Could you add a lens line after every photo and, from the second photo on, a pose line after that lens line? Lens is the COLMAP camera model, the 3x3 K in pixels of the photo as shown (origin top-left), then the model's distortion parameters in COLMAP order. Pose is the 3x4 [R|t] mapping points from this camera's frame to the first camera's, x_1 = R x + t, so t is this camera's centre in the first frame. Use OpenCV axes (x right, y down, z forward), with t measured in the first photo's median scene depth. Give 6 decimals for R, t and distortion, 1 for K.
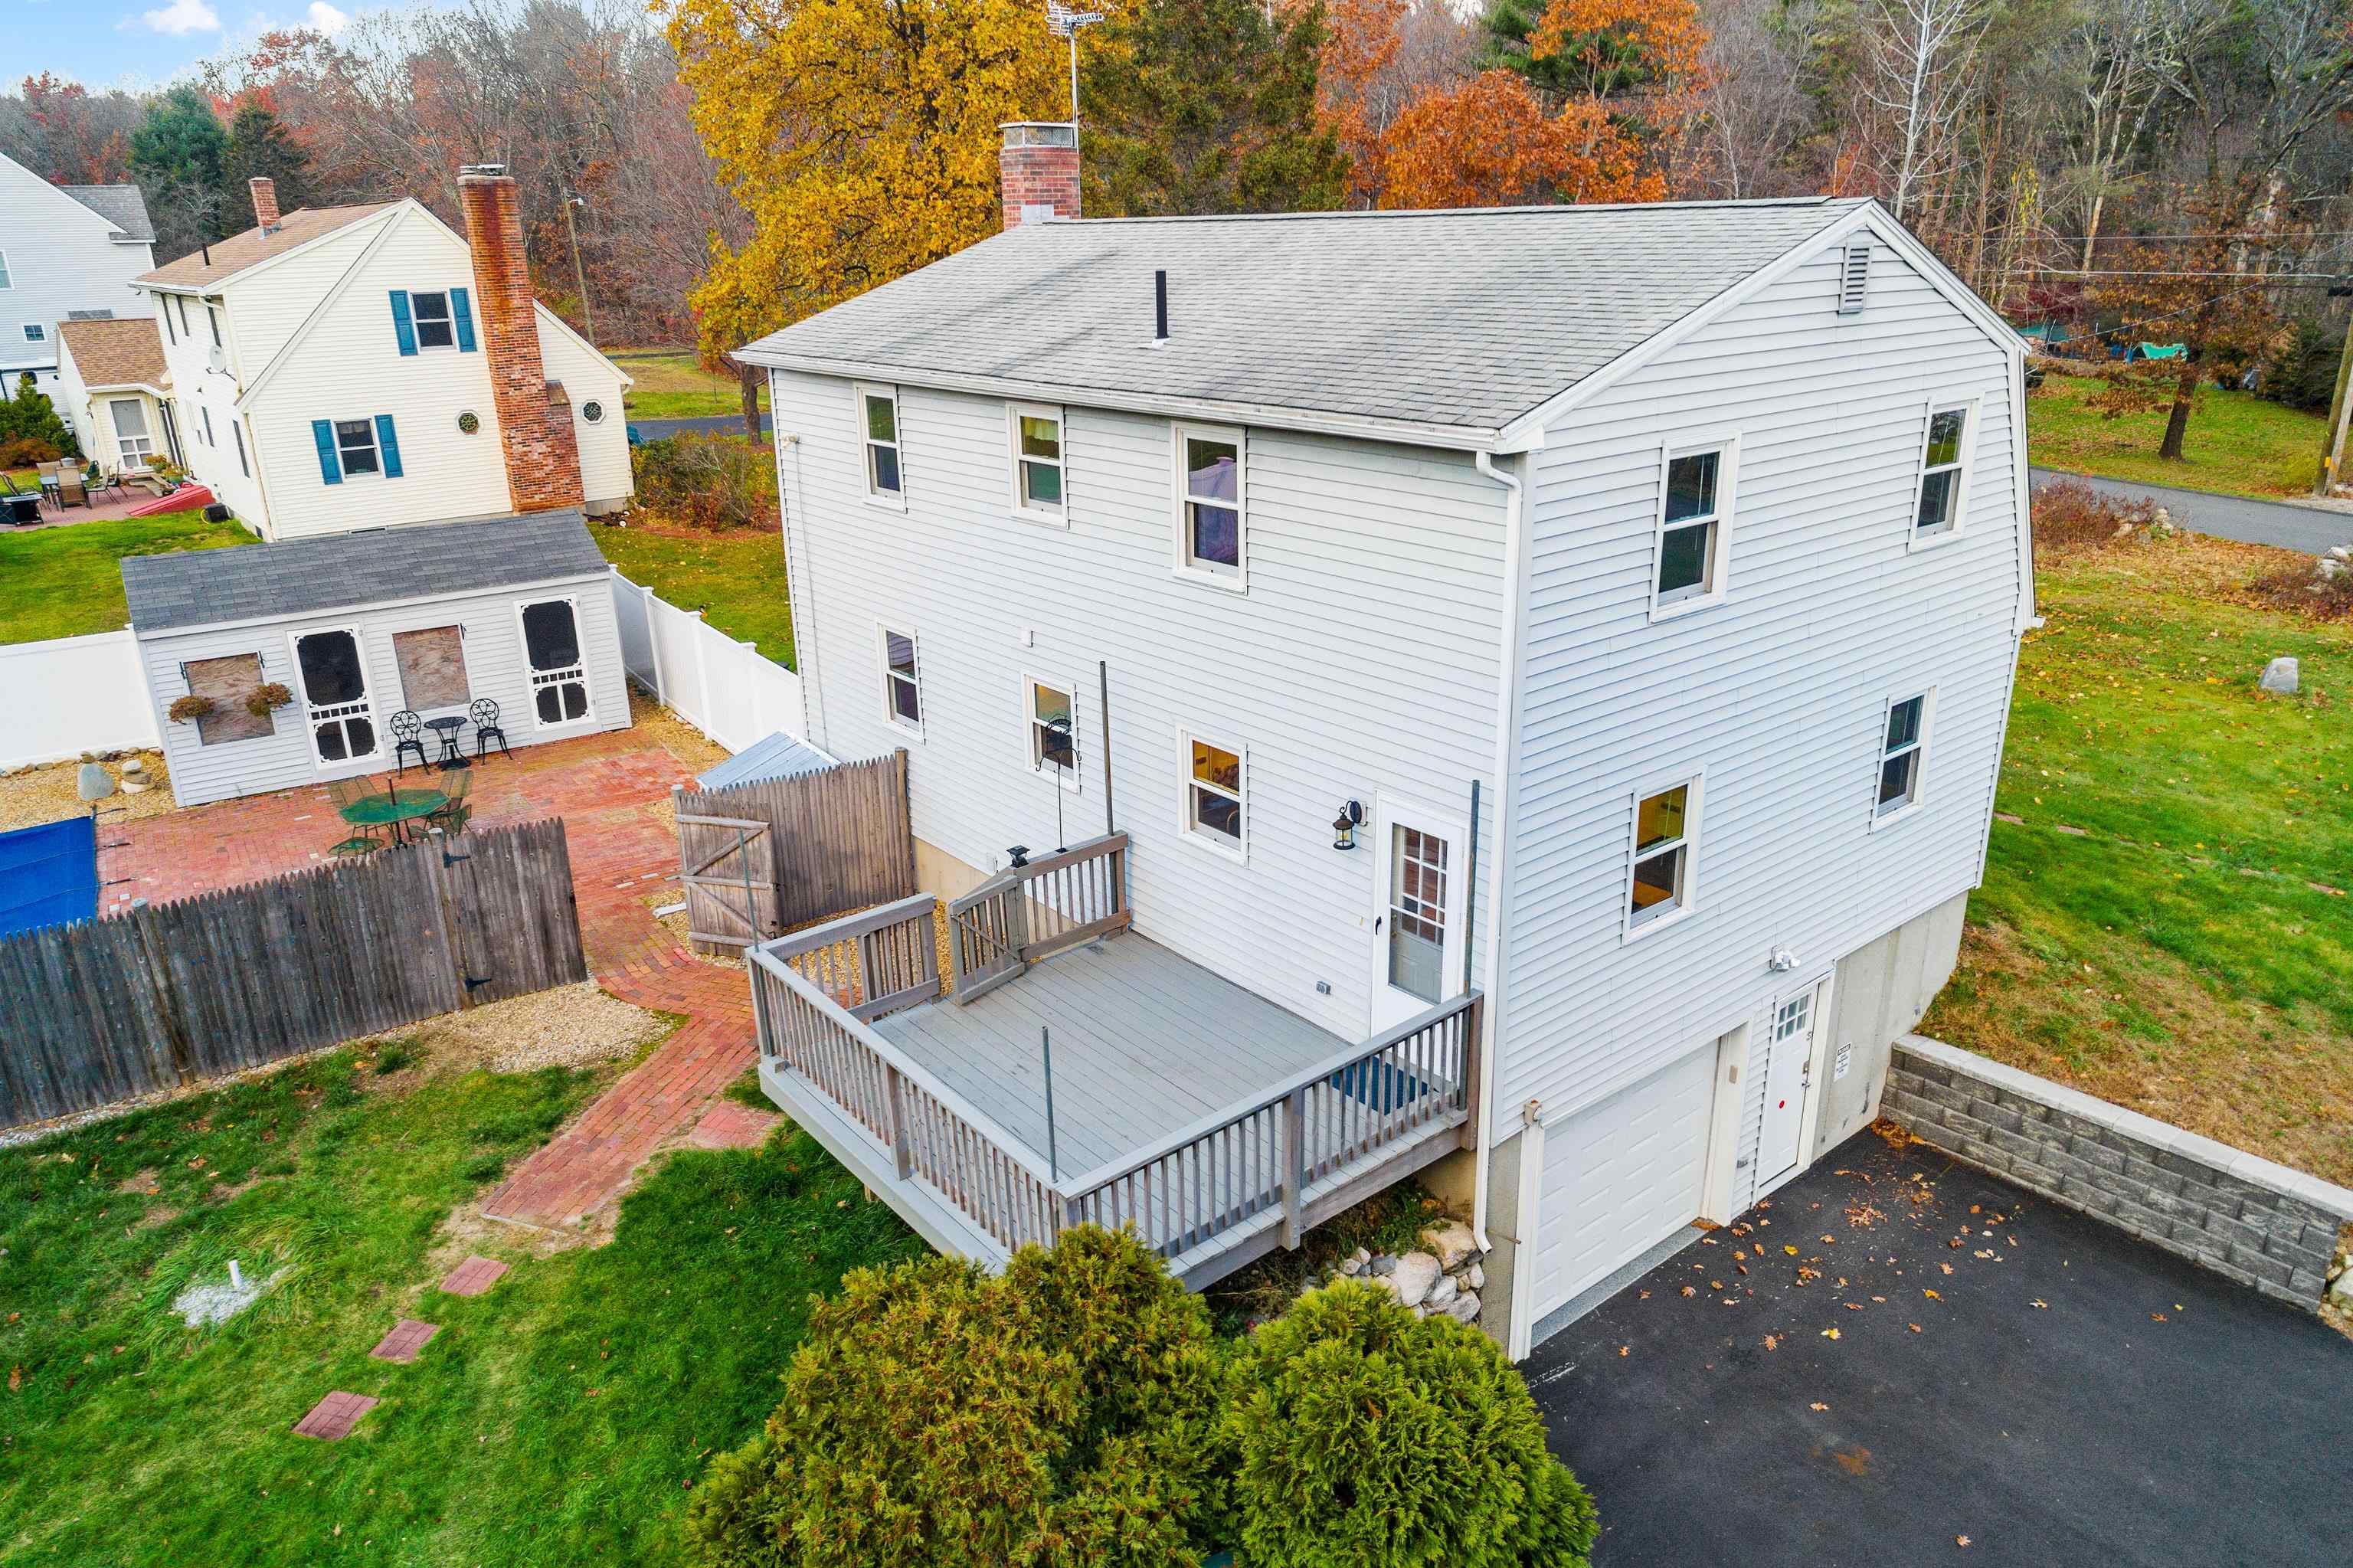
lens RADIAL K [[1586.8, 0, 1176.5], [0, 1586.8, 784.0], [0, 0, 1]] dist [0.002844, 0.003653]
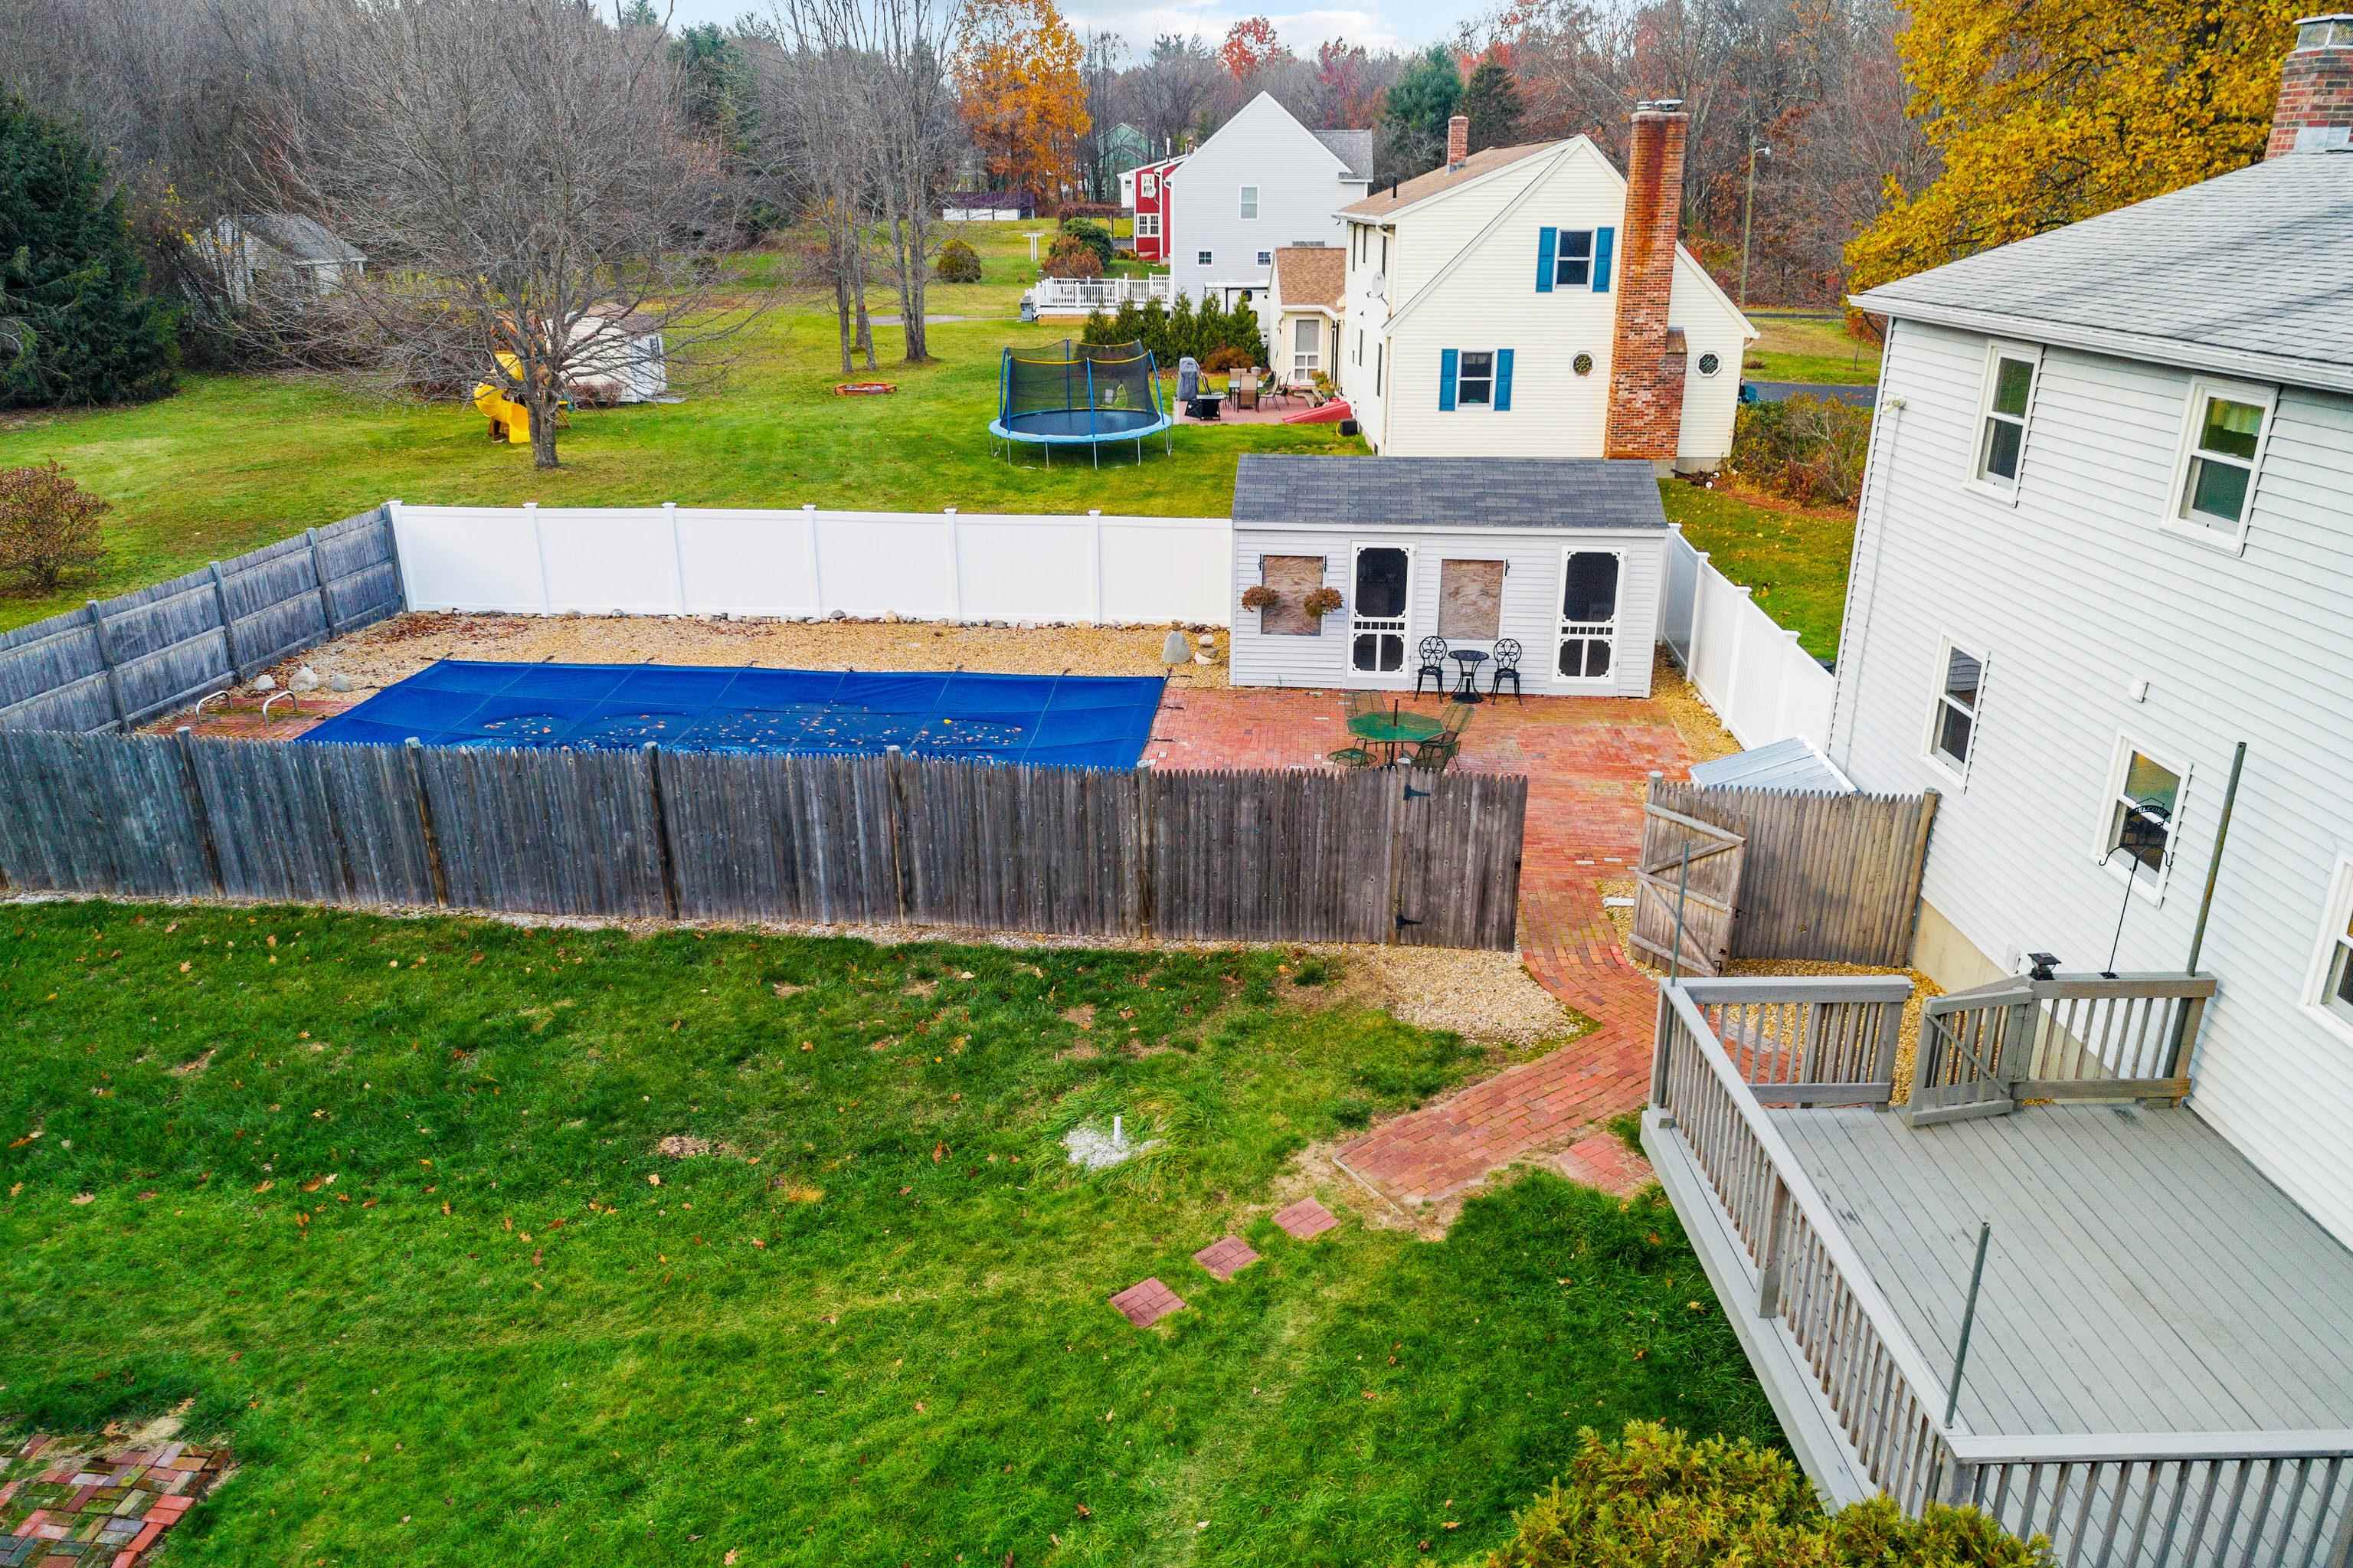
lens RADIAL K [[1632.7, 0, 1176.5], [0, 1632.7, 784.0], [0, 0, 1]] dist [-0.005306, 0.010077]
pose [[0.783369, 0.234027, -0.575816, 0.004798], [-0.225631, 0.970285, 0.087390, -0.012289], [0.579158, 0.061463, 0.812895, 0.098656]]
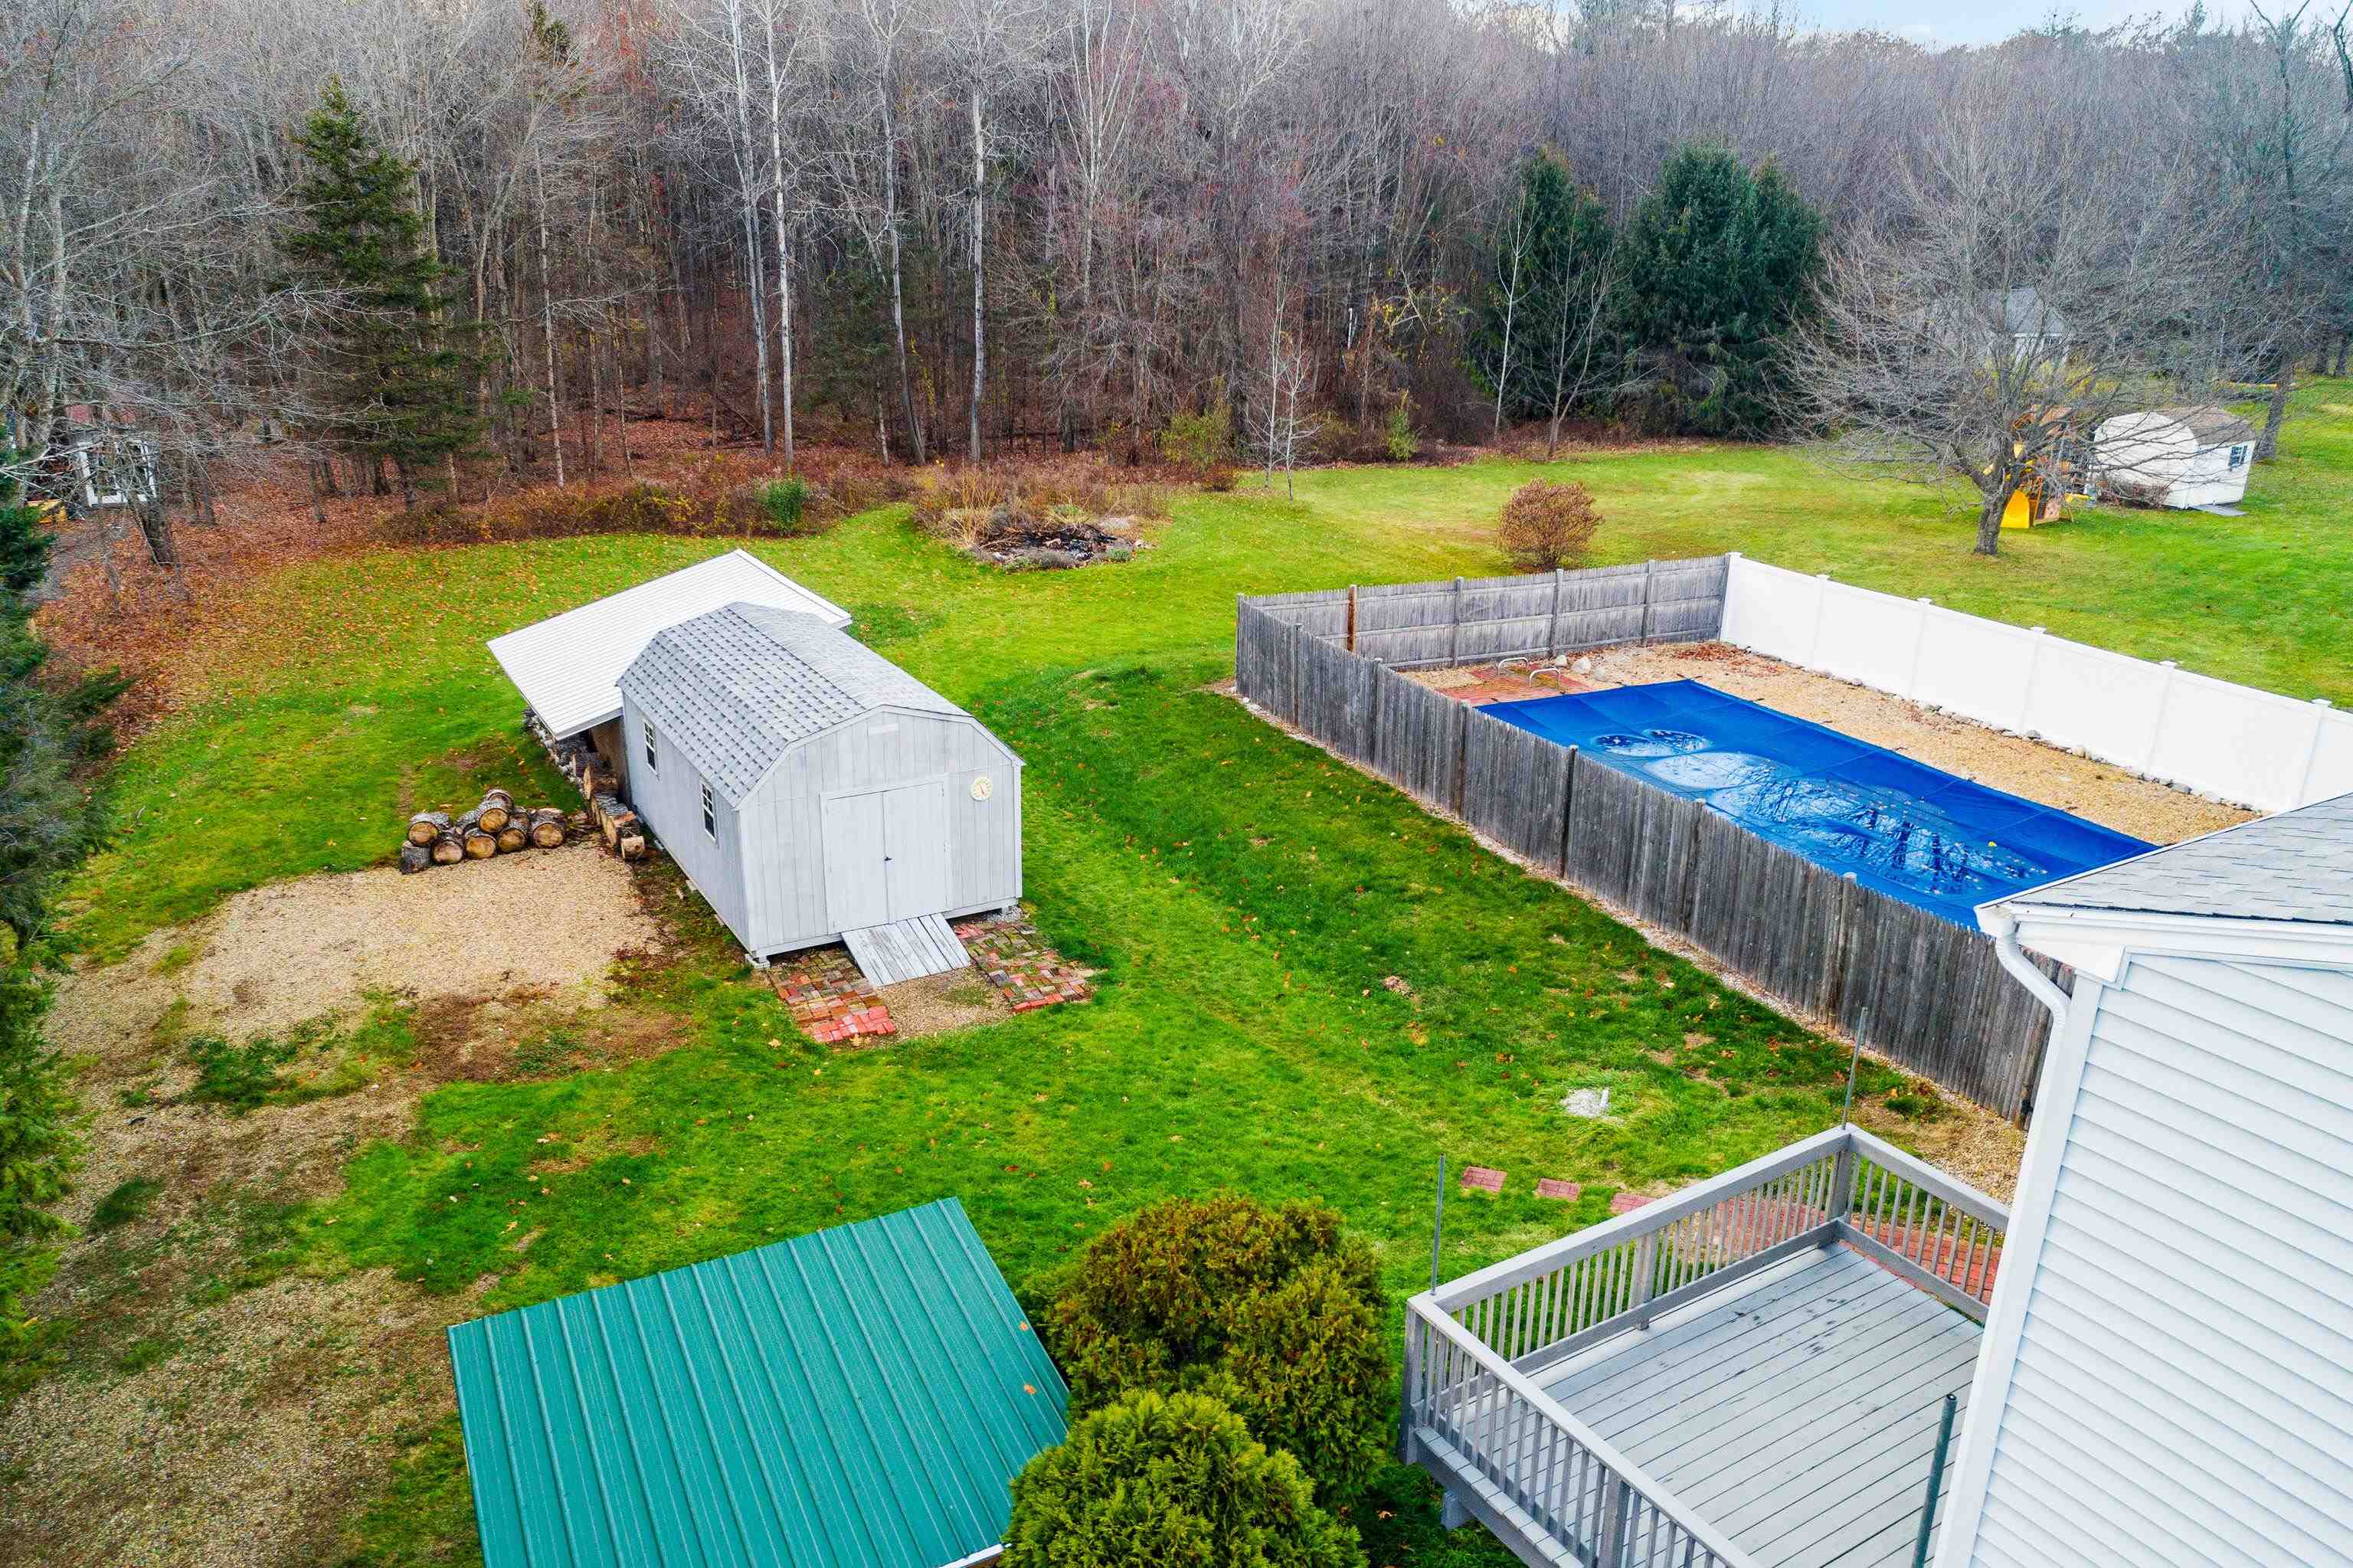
lens RADIAL K [[1679.4, 0, 1209.9], [0, 1679.4, 784.0], [0, 0, 1]] dist [0.004921, 0.002831]
pose [[-0.111283, 0.341902, -0.933123, 0.529963], [-0.357925, 0.862153, 0.358584, -0.243790], [0.927095, 0.373892, 0.026432, 0.408406]]
